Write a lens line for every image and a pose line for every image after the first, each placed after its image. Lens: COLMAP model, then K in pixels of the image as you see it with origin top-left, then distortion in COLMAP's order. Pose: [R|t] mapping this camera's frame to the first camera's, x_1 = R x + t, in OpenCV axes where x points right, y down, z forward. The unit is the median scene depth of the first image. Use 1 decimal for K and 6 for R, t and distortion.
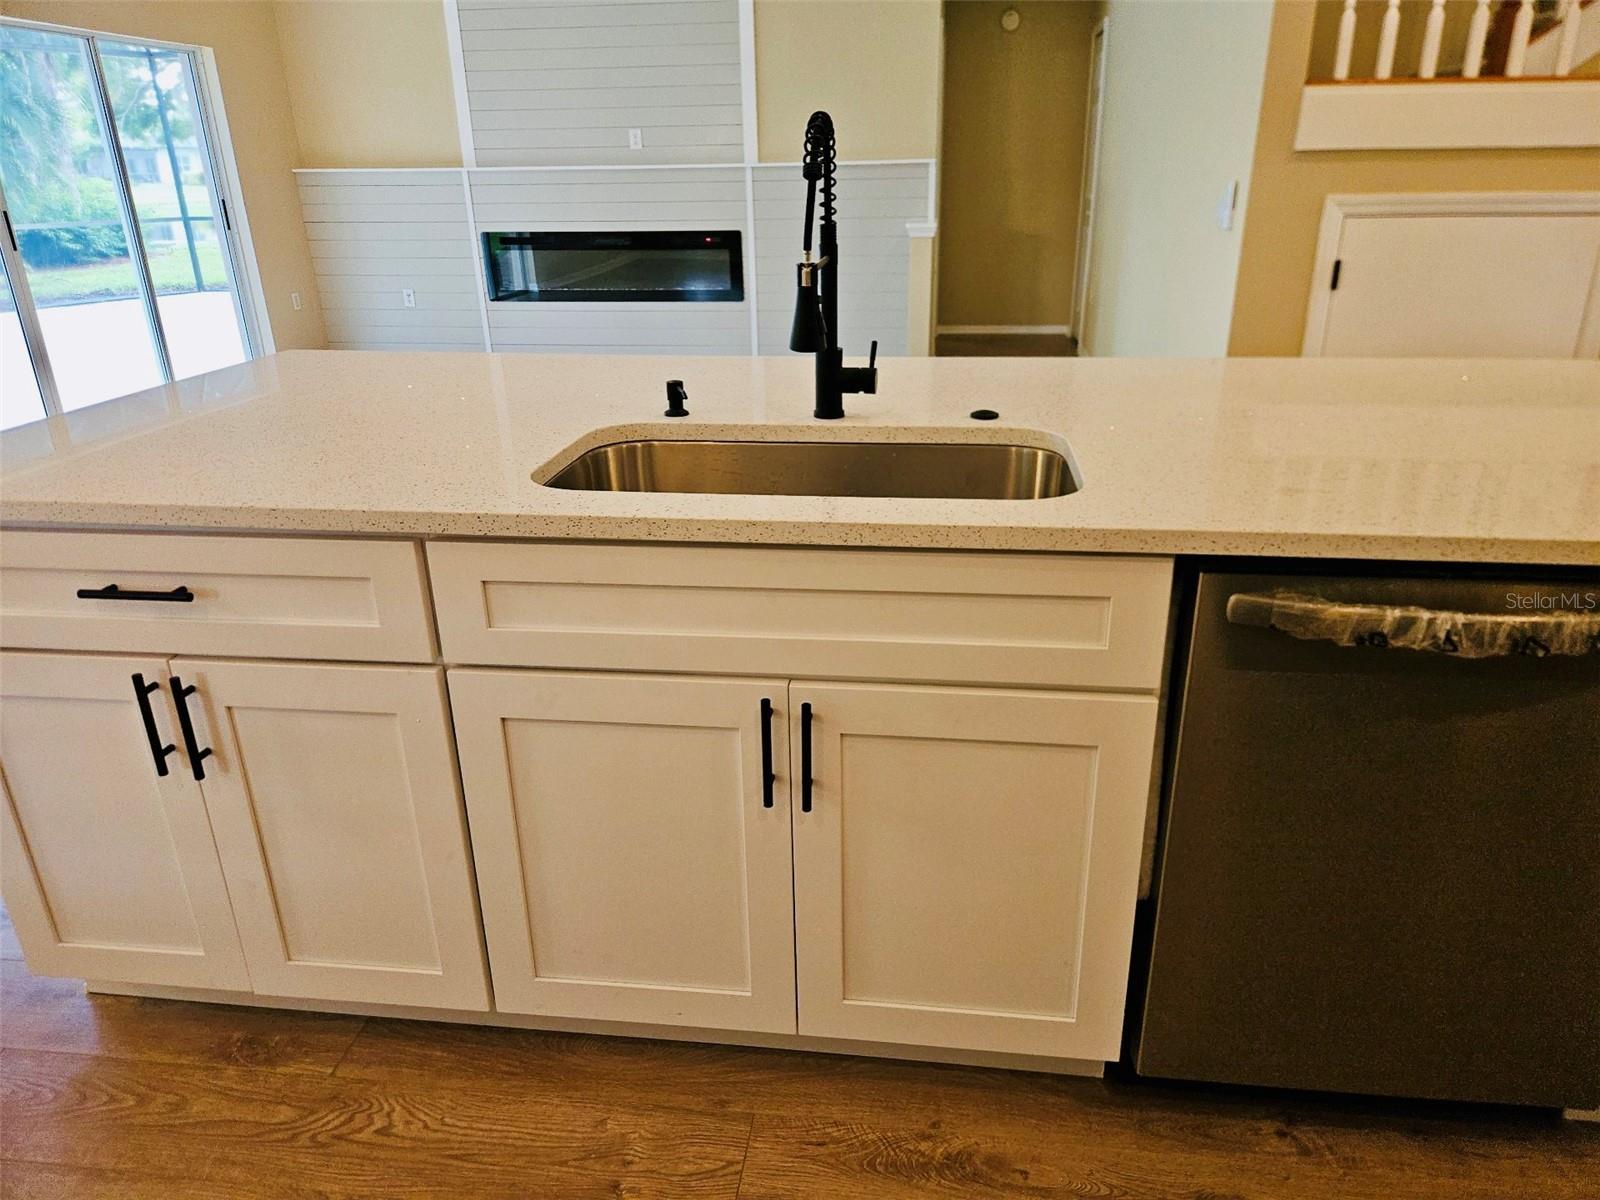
lens RADIAL K [[1068.8, 0, 802.9], [0, 1068.8, 599.9], [0, 0, 1]] dist [0.095509, -0.091230]
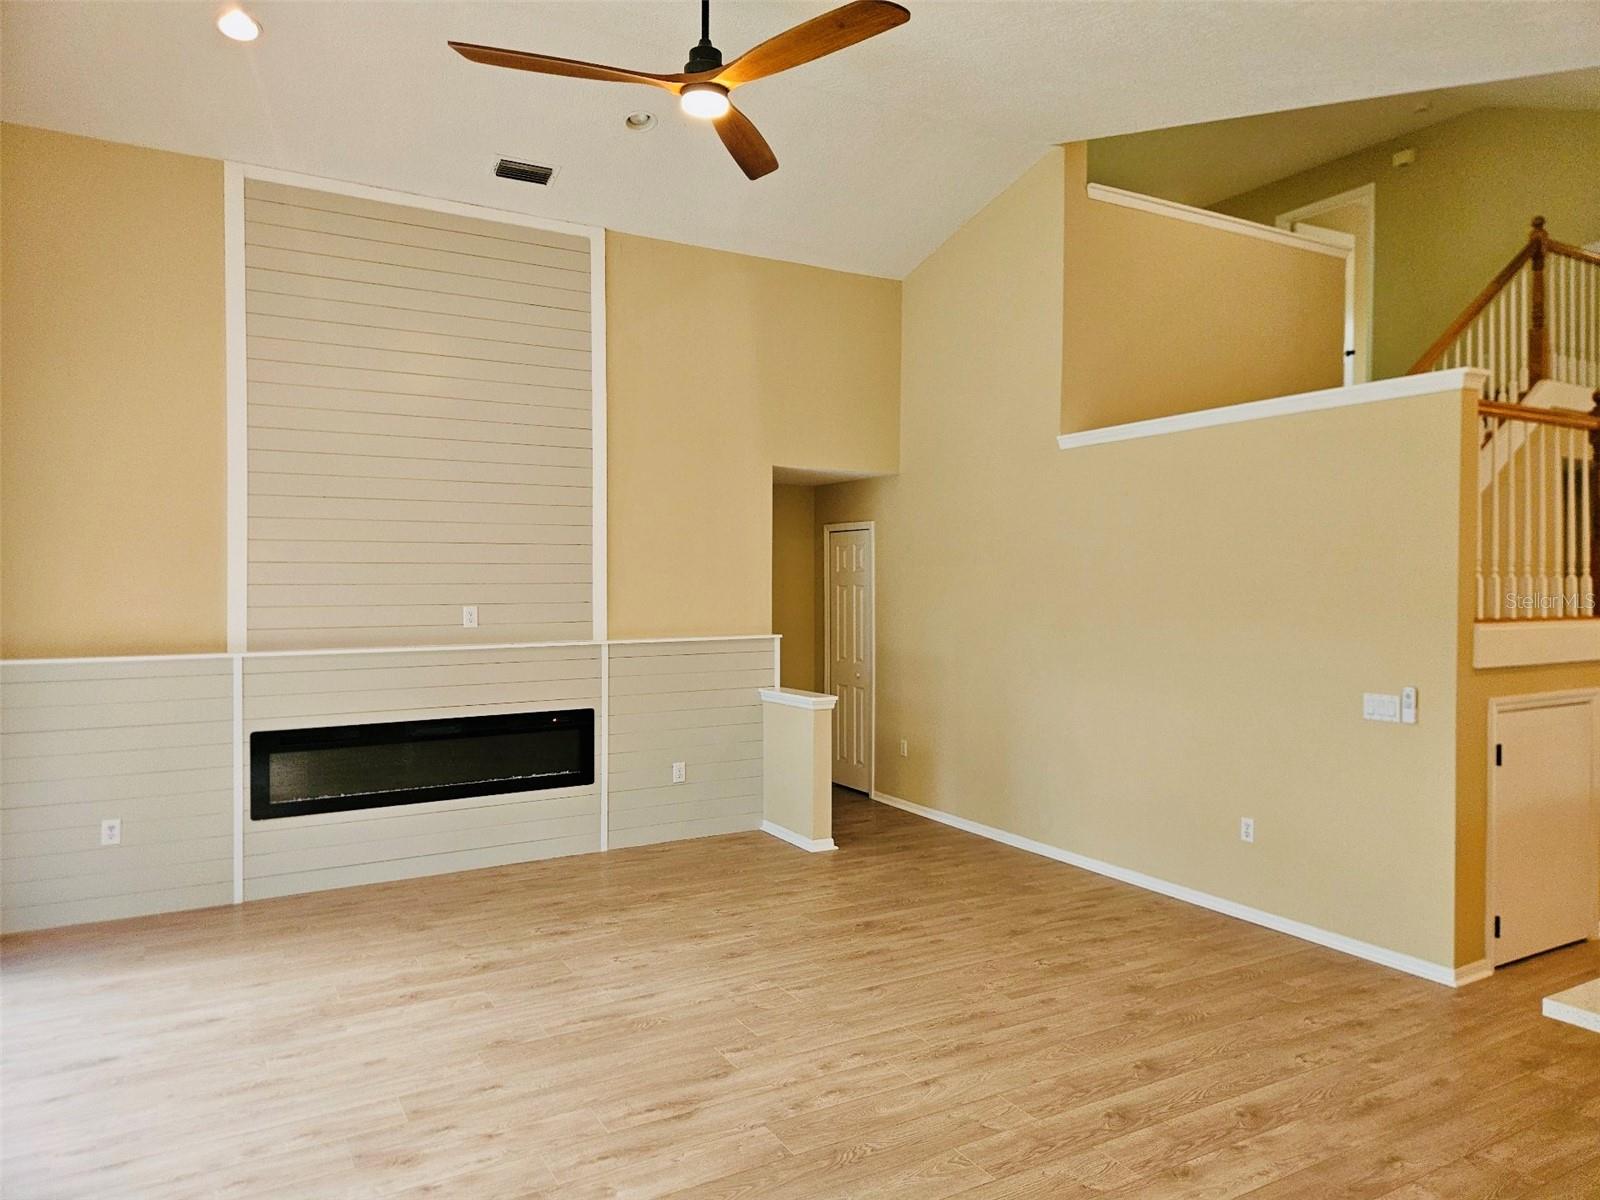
lens RADIAL K [[1068.8, 0, 802.9], [0, 1068.8, 599.9], [0, 0, 1]] dist [0.095509, -0.091230]
pose [[0.789921, 0.010174, 0.613124, -0.469090], [0.217133, 0.930441, -0.295184, -0.124684], [-0.573478, 0.366301, 0.732766, 0.211297]]
